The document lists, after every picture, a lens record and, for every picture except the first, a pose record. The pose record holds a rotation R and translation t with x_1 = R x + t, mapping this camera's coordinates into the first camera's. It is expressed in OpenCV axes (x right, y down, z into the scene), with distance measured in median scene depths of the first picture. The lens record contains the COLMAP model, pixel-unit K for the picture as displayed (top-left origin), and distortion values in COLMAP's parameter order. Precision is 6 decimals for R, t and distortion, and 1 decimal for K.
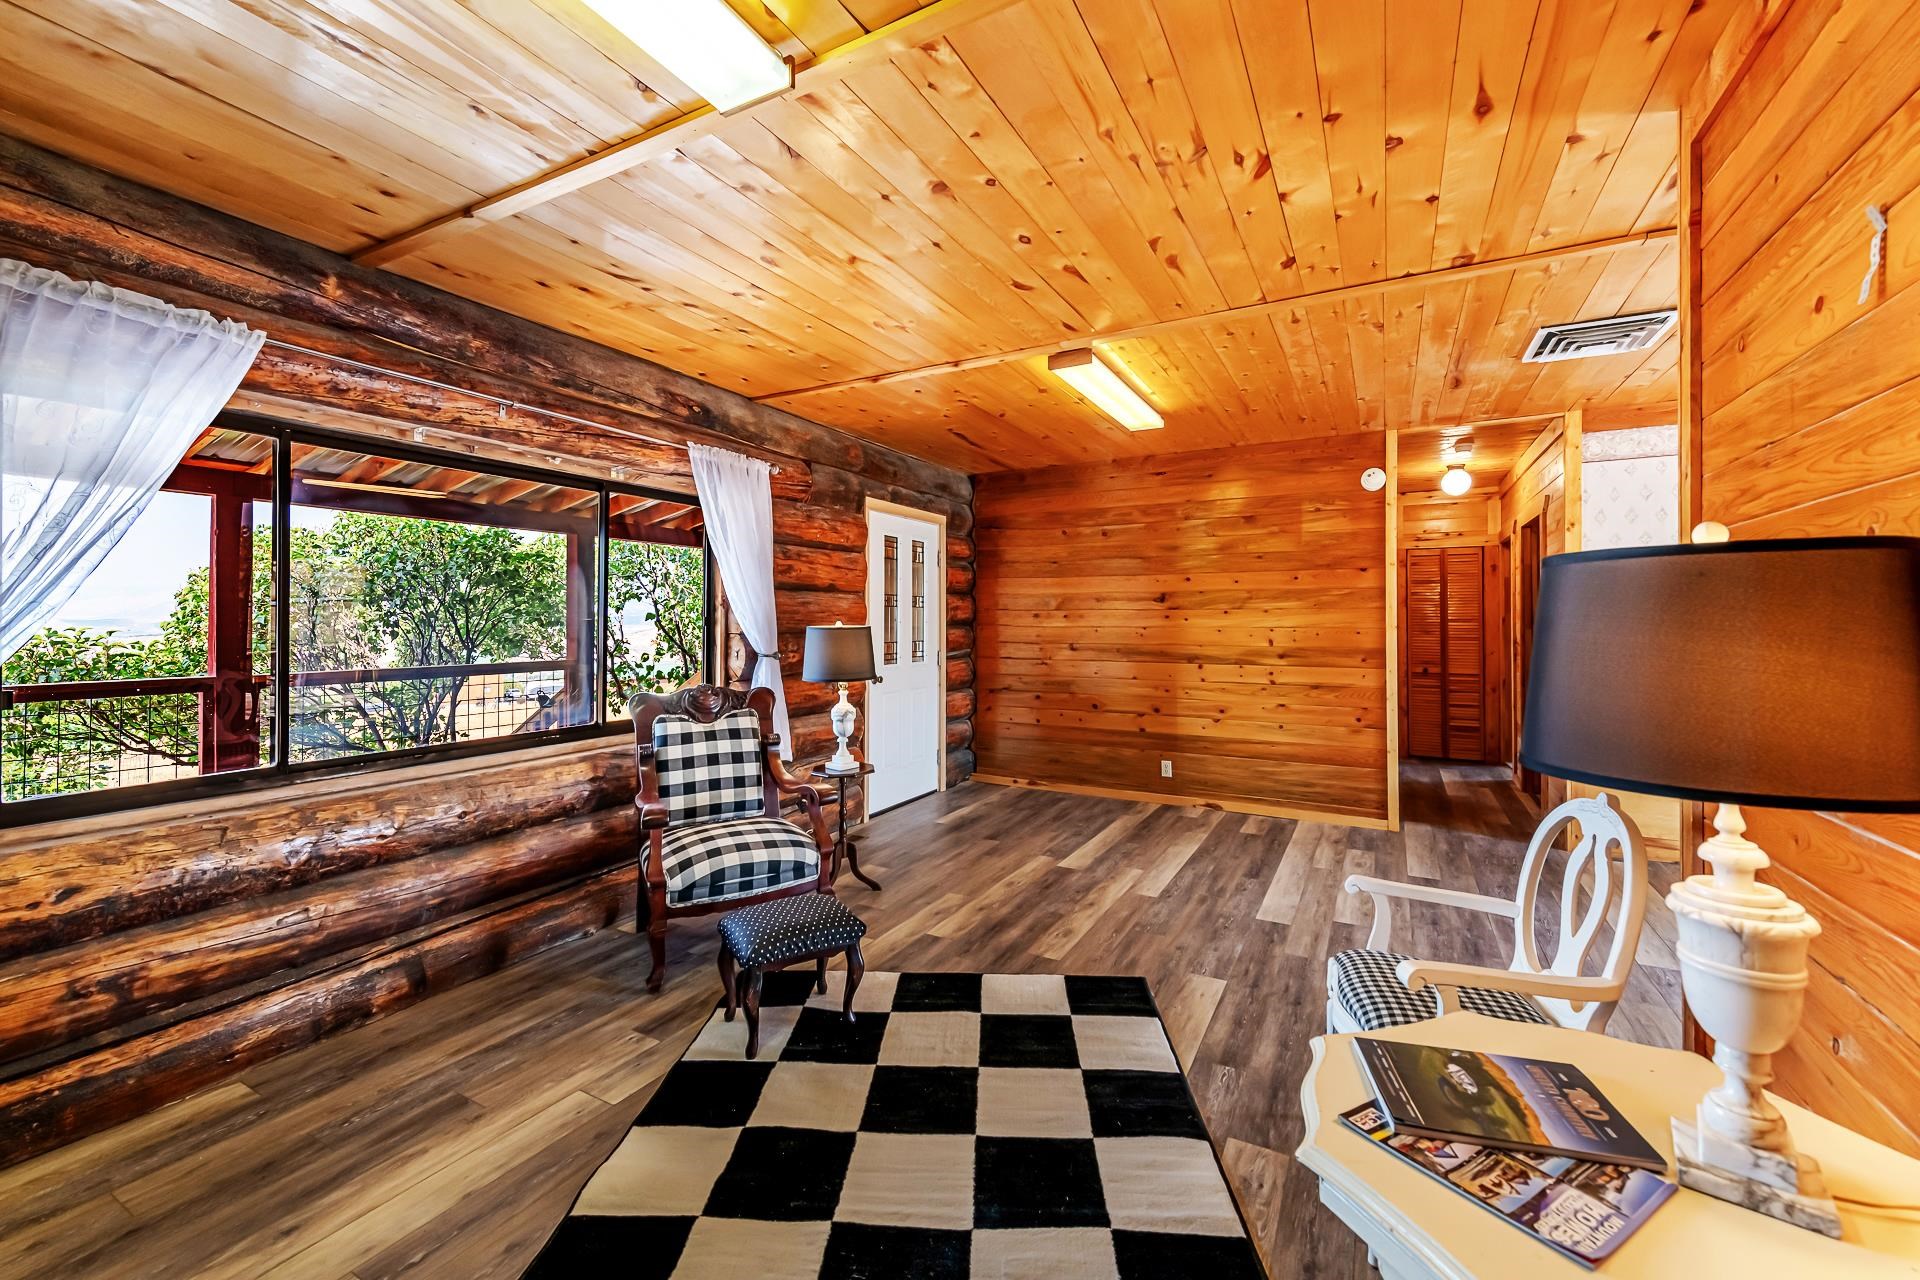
lens RADIAL K [[767.4, 0, 968.6], [0, 767.4, 631.9], [0, 0, 1]] dist [0.010265, -0.000186]
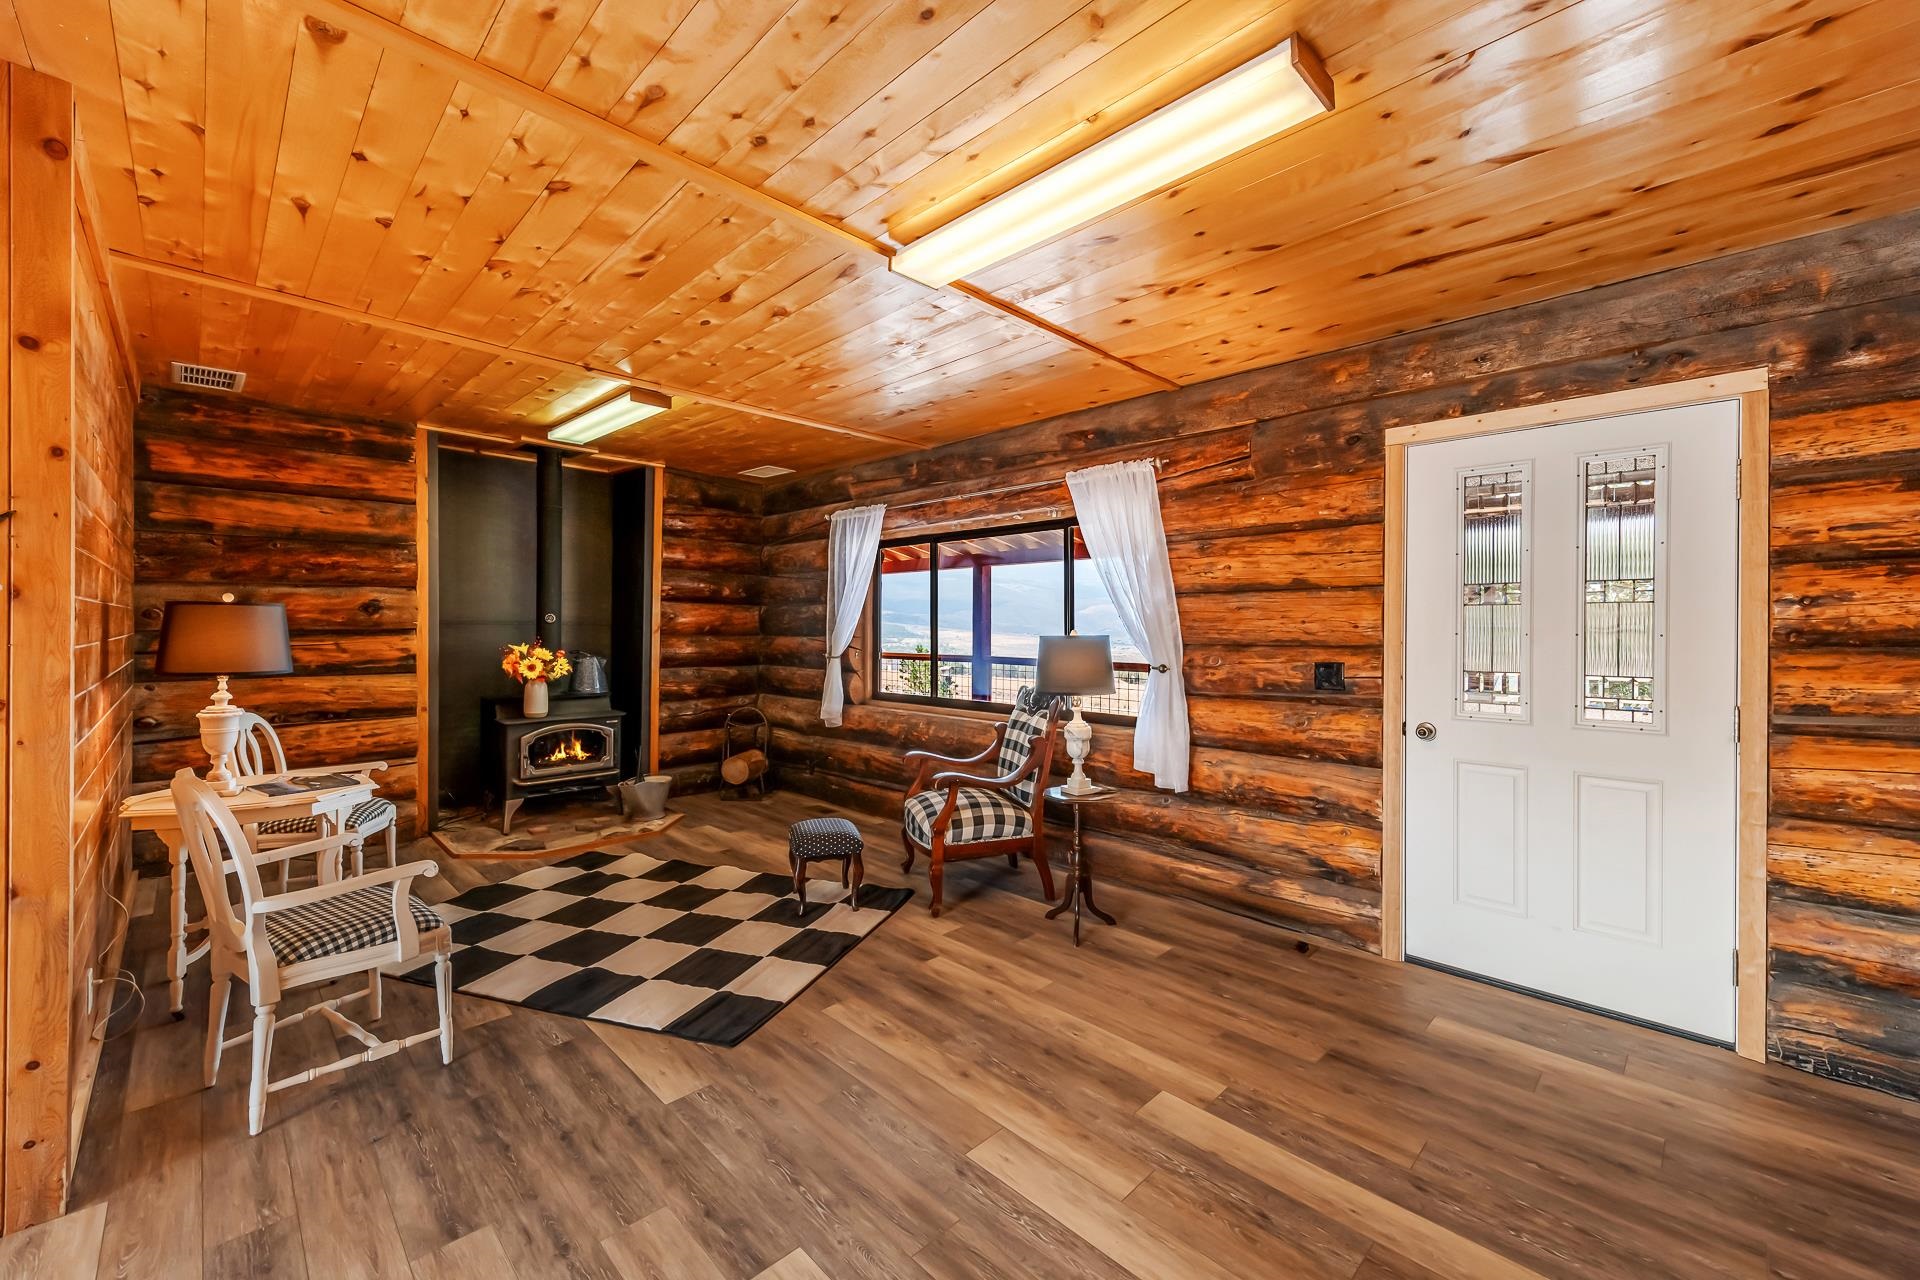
lens RADIAL K [[767.4, 0, 968.6], [0, 767.4, 631.9], [0, 0, 1]] dist [0.010265, -0.000186]
pose [[-0.286432, 0.002756, -0.958097, 0.761017], [-0.020014, 0.999760, 0.008859, -0.018215], [0.957891, 0.021713, -0.286309, 1.163834]]
